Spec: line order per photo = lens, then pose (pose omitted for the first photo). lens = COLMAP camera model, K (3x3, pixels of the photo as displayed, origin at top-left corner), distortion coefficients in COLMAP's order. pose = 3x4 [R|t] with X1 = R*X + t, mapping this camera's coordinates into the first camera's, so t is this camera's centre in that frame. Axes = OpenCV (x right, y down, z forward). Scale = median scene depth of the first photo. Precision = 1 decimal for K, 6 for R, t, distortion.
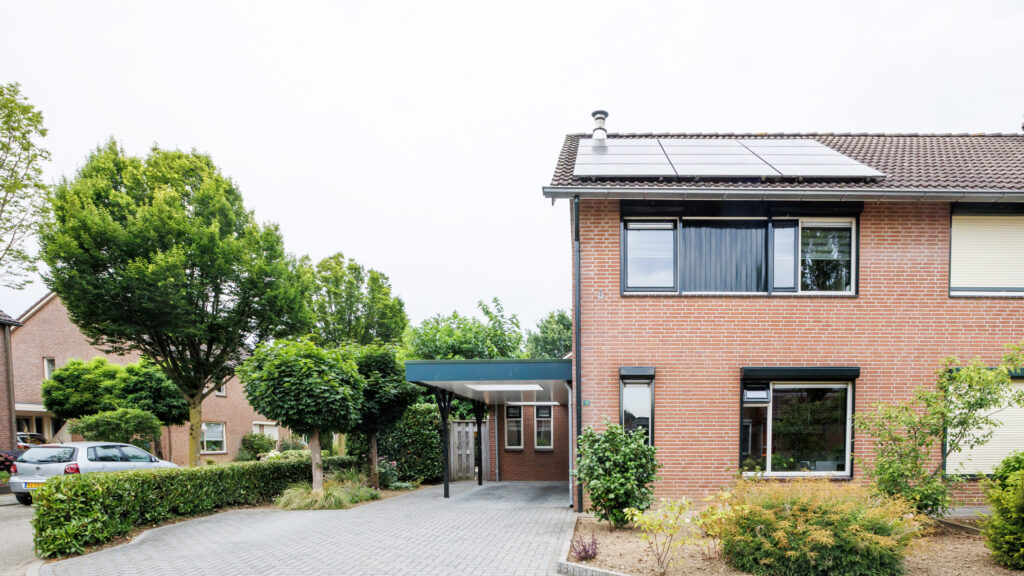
lens RADIAL K [[551.2, 0, 512.2], [0, 551.2, 364.4], [0, 0, 1]] dist [-0.005581, -0.000617]
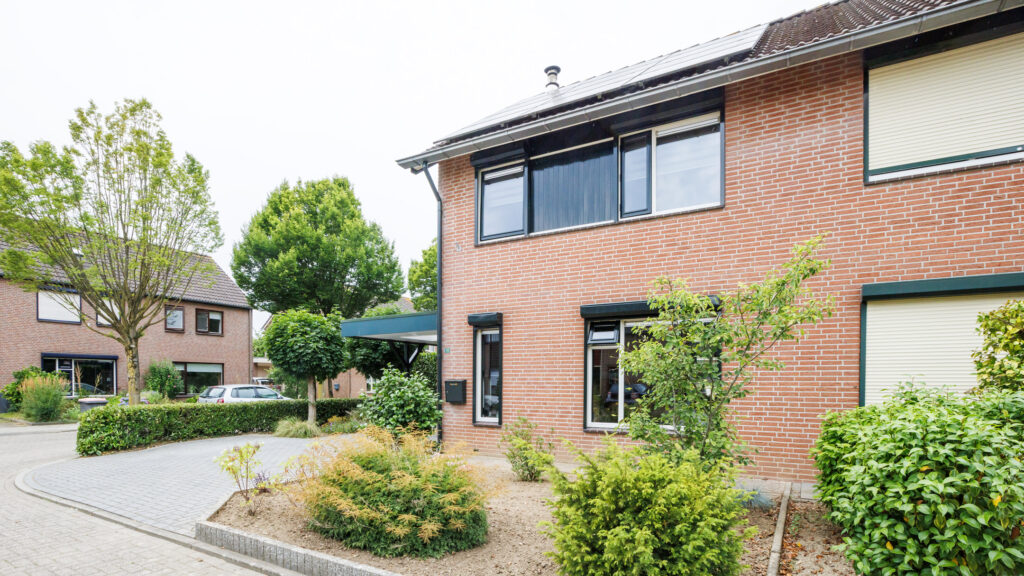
lens RADIAL K [[492.6, 0, 512.0], [0, 492.6, 288.0], [0, 0, 1]] dist [-0.000908, -0.000203]
pose [[0.864215, -0.090645, -0.494890, 0.707277], [0.065408, 0.995531, -0.068122, 0.022604], [0.498853, 0.026503, 0.866281, 0.230758]]
